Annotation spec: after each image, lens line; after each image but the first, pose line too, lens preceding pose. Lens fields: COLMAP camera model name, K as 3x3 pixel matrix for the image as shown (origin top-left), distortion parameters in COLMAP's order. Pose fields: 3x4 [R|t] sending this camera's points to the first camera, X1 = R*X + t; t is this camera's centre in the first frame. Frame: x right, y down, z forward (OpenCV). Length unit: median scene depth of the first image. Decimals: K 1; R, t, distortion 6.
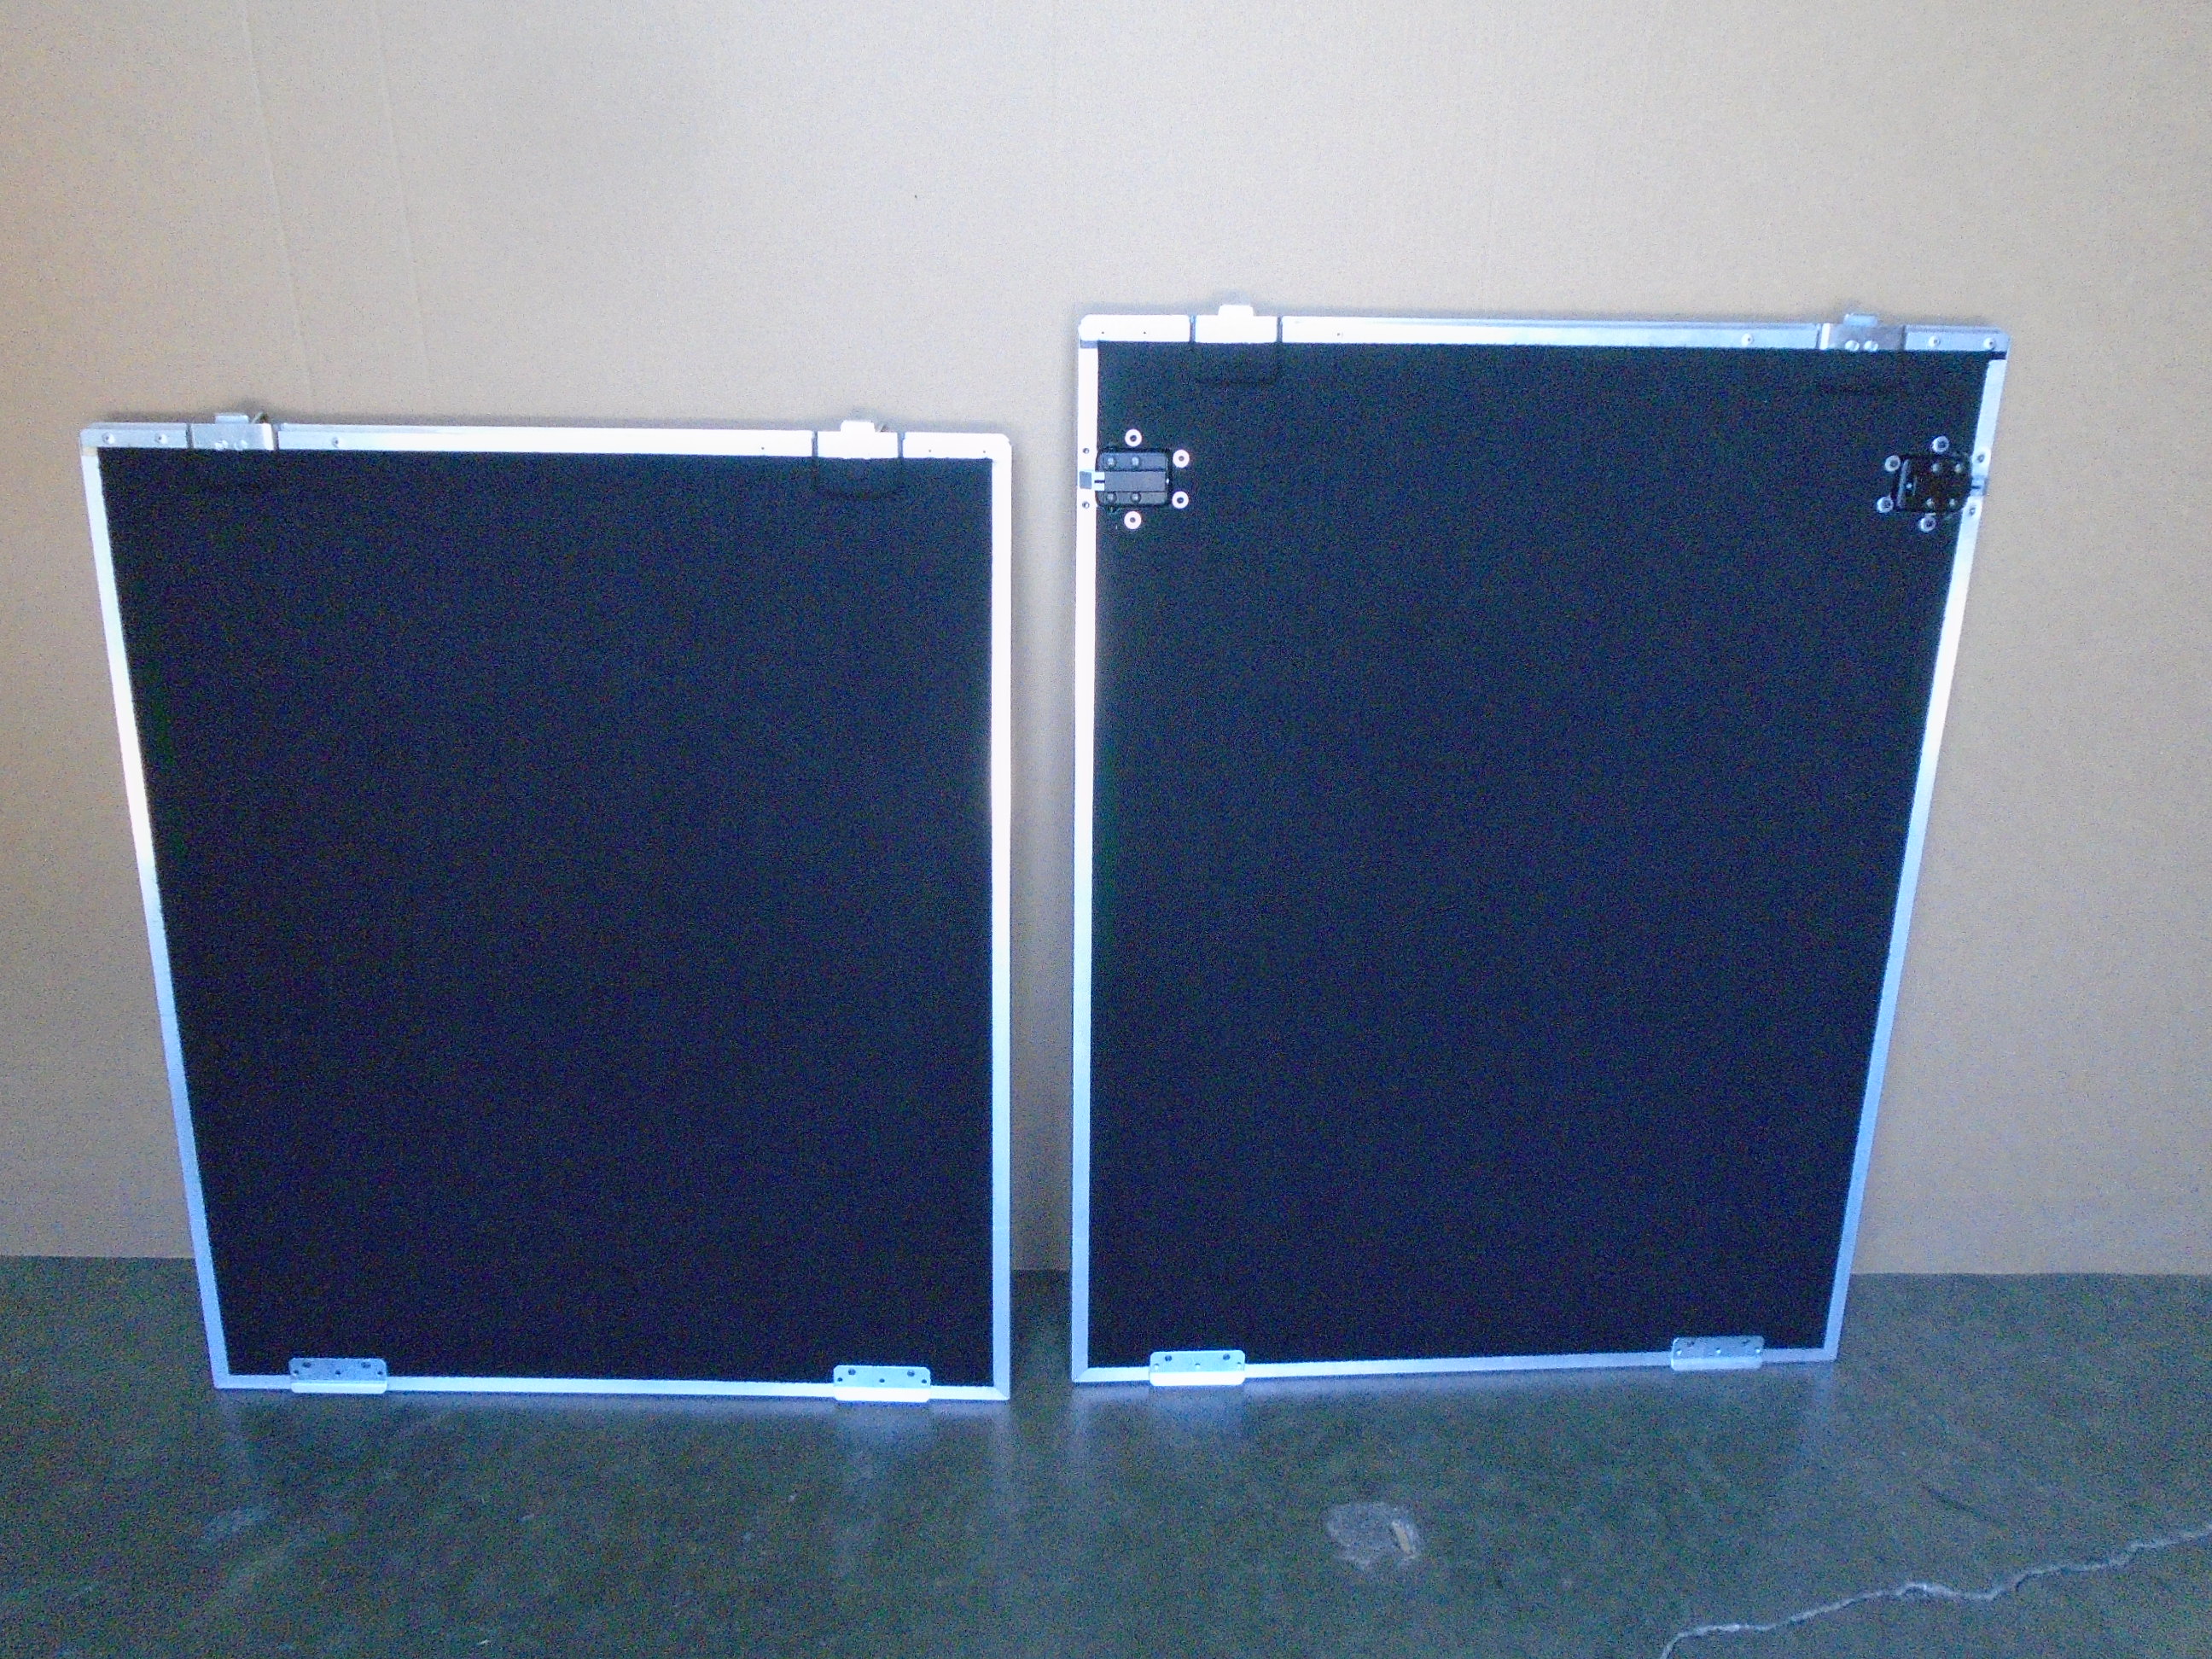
lens RADIAL K [[1663.3, 0, 1097.5], [0, 1663.3, 839.4], [0, 0, 1]] dist [-0.006413, -0.001223]
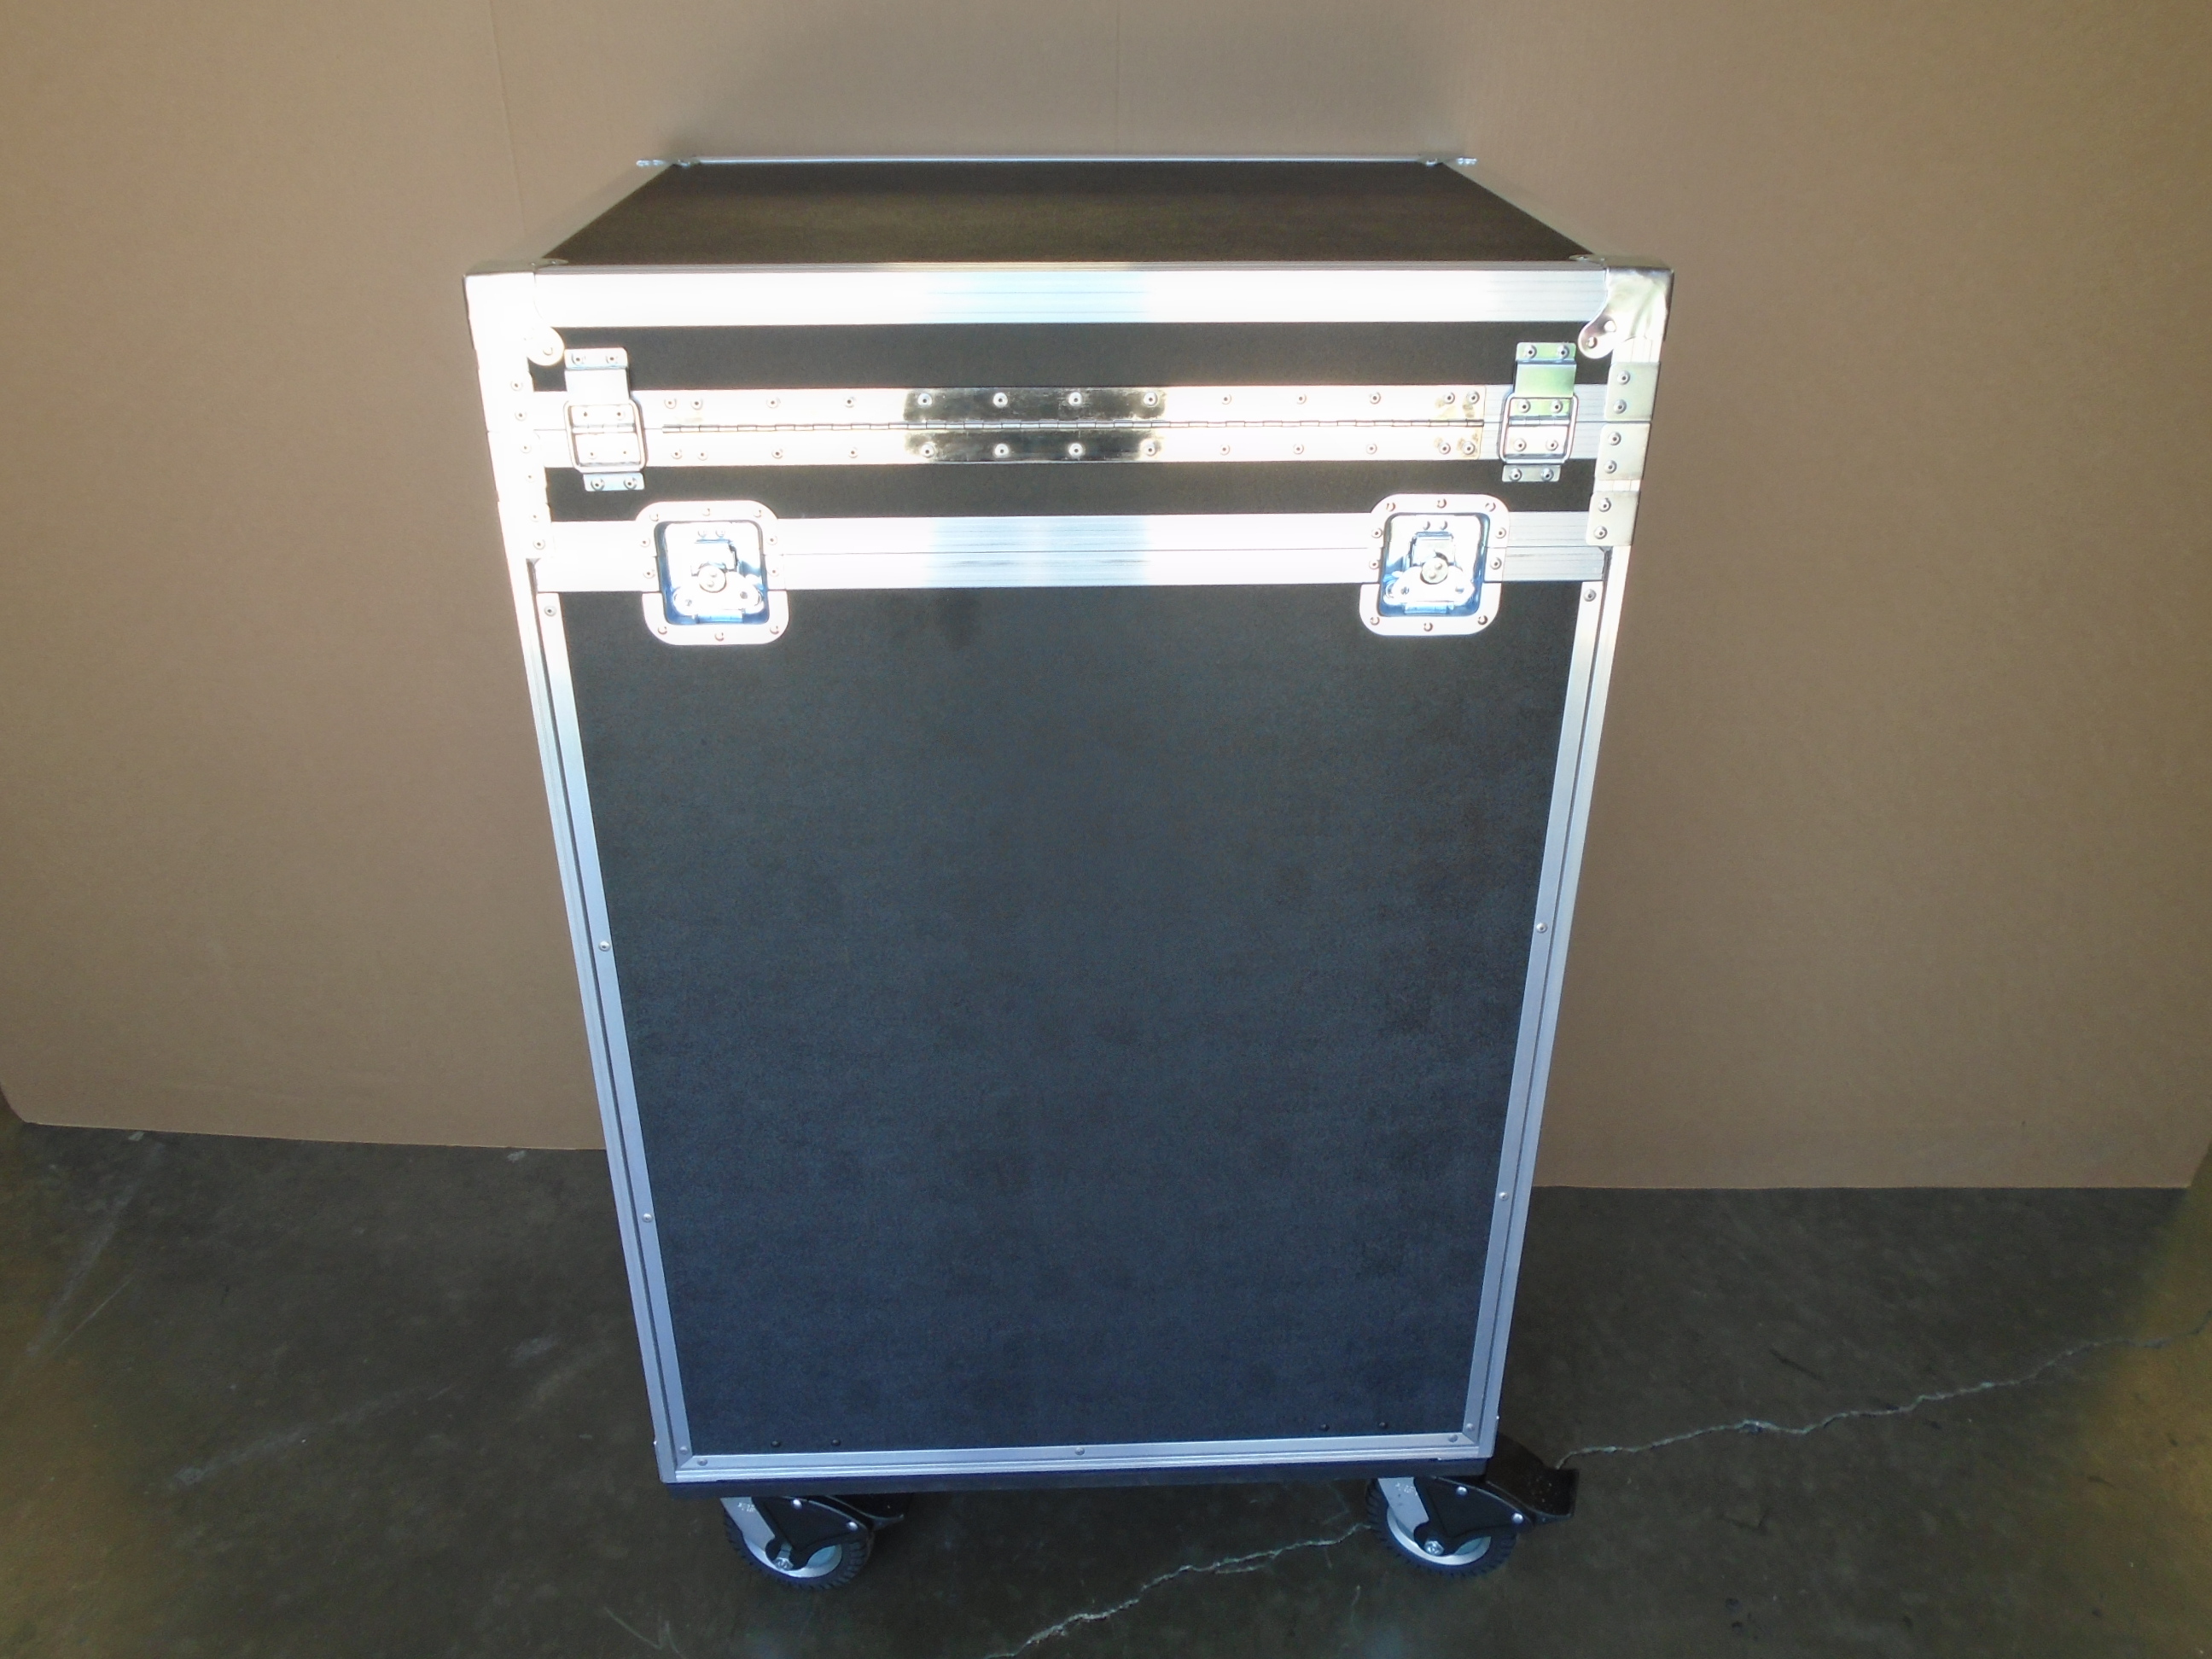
lens RADIAL K [[1663.3, 0, 1103.6], [0, 1663.3, 821.0], [0, 0, 1]] dist [-0.006413, -0.001223]
pose [[0.999140, 0.010223, -0.040176, 0.009853], [-0.006013, 0.994607, 0.103544, -0.179018], [0.041018, -0.103214, 0.993813, -0.325965]]
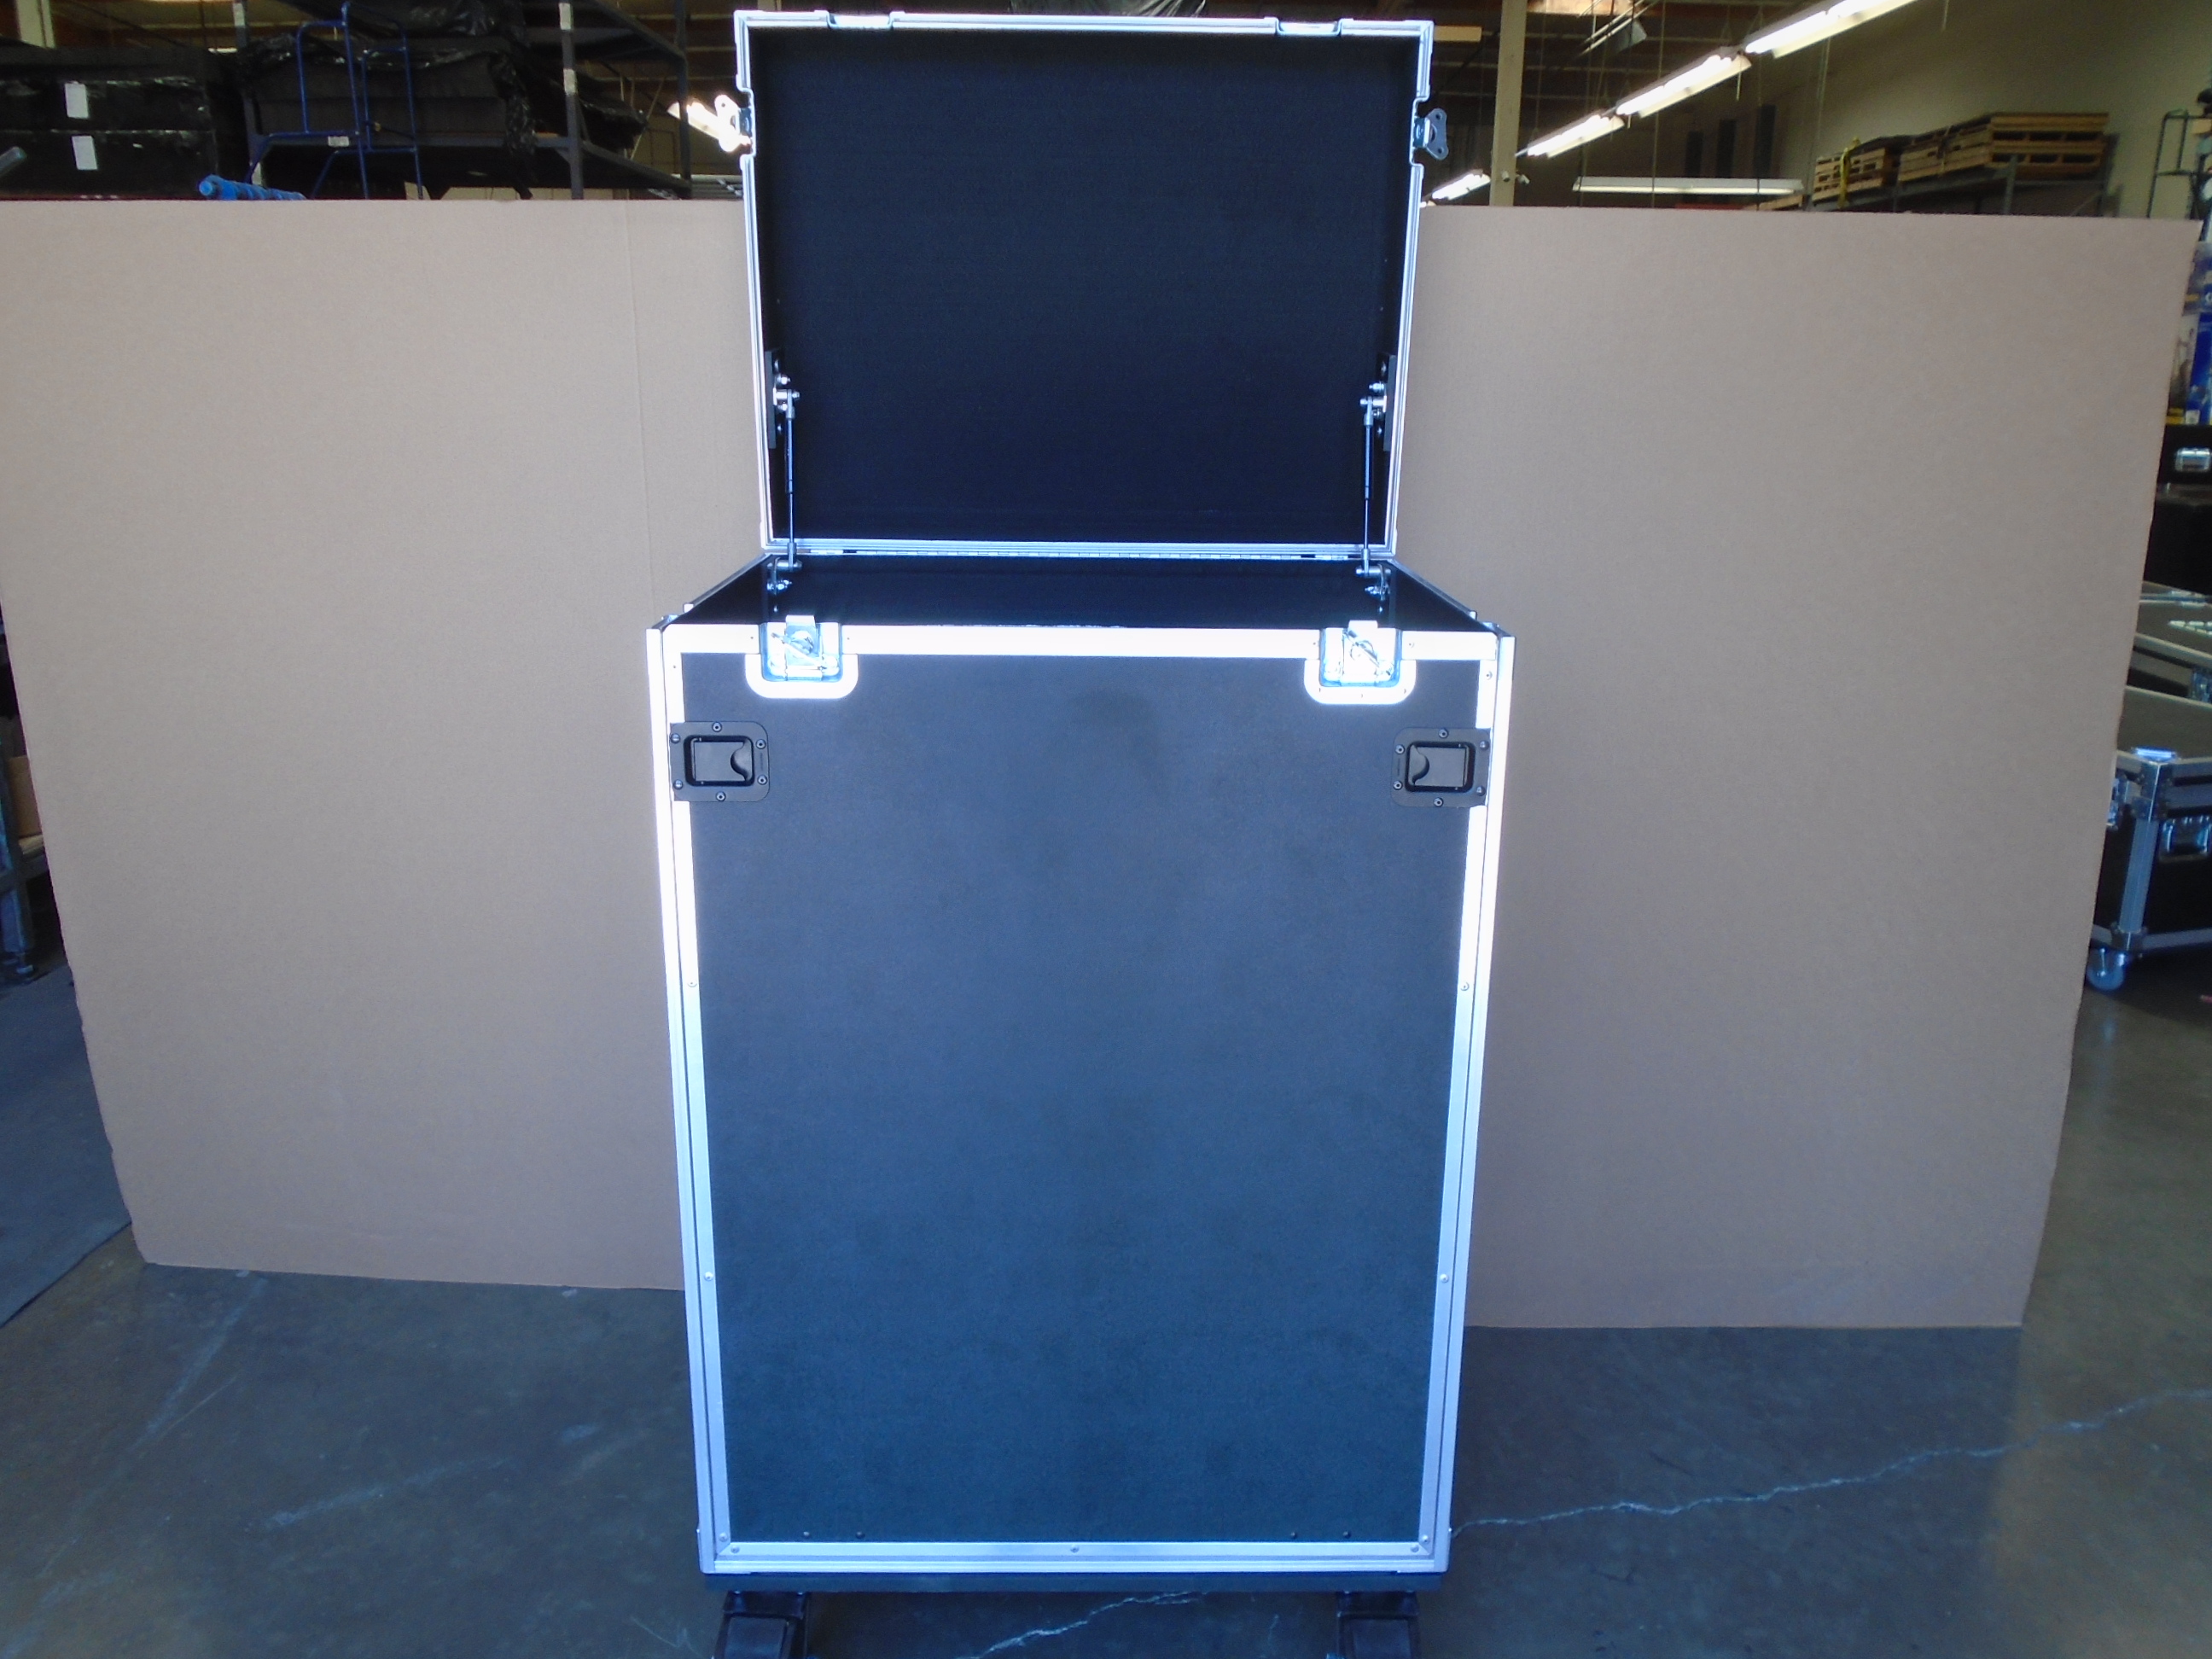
lens RADIAL K [[1663.3, 0, 1104.0], [0, 1663.3, 831.9], [0, 0, 1]] dist [-0.006413, -0.001223]
pose [[0.998281, 0.012326, -0.057305, 0.078063], [-0.018691, 0.993544, -0.111901, -0.000104], [0.055556, 0.112780, 0.992066, -0.655694]]
